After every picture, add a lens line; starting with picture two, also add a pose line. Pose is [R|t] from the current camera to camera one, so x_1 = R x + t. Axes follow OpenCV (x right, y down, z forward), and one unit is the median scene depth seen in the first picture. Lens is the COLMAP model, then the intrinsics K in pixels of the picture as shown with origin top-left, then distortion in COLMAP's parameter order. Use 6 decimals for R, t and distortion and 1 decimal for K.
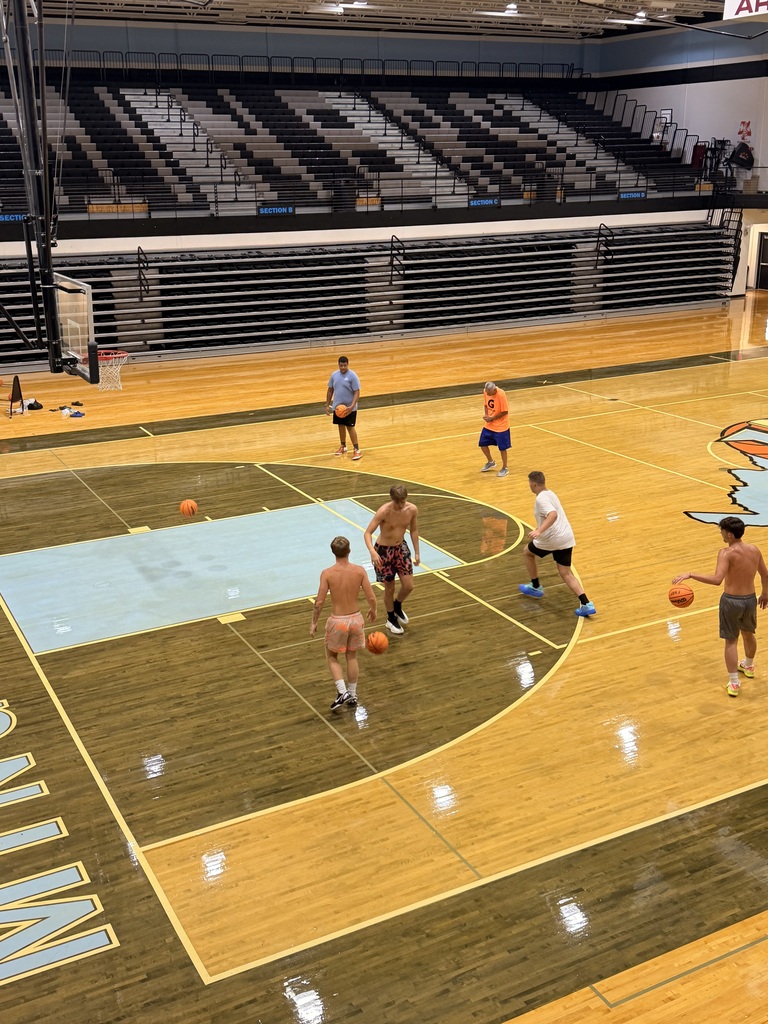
lens RADIAL K [[1142.4, 0, 378.9], [0, 1142.4, 504.8], [0, 0, 1]] dist [0.059164, 0.000000]
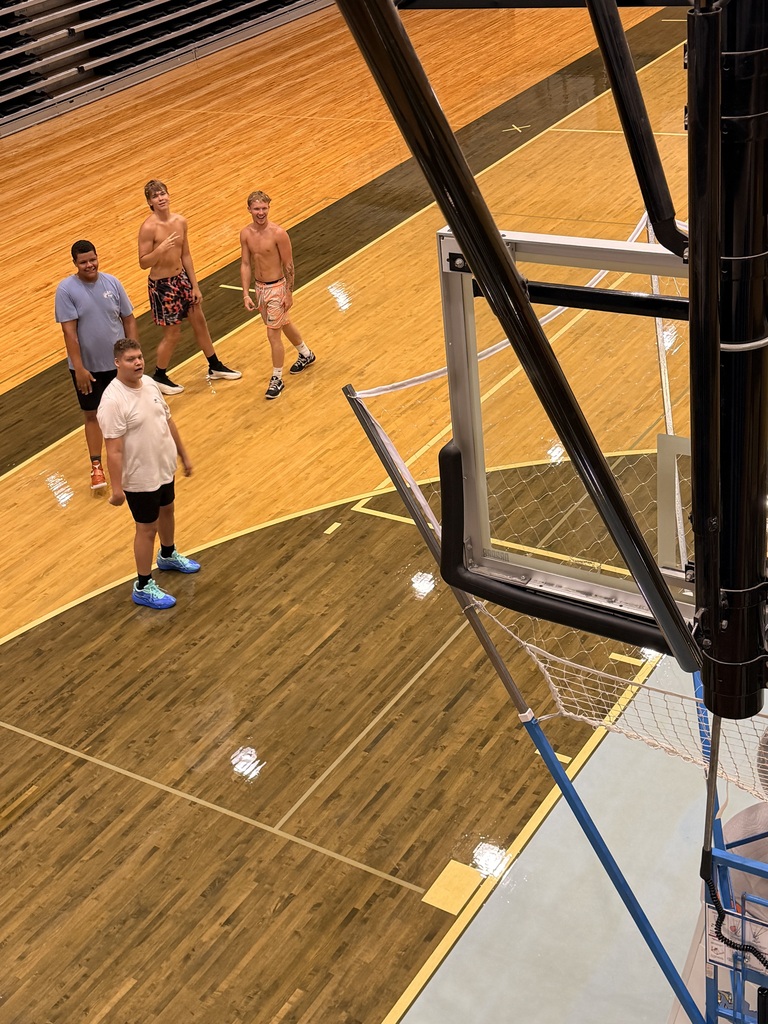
lens RADIAL K [[1396.5, 0, 348.0], [0, 1396.5, 506.7], [0, 0, 1]] dist [0.047884, 0.000000]
pose [[0.877193, -0.323331, 0.354951, -0.286664], [0.249299, 0.938518, 0.238817, -0.153805], [-0.410345, -0.120999, 0.903867, 0.551607]]
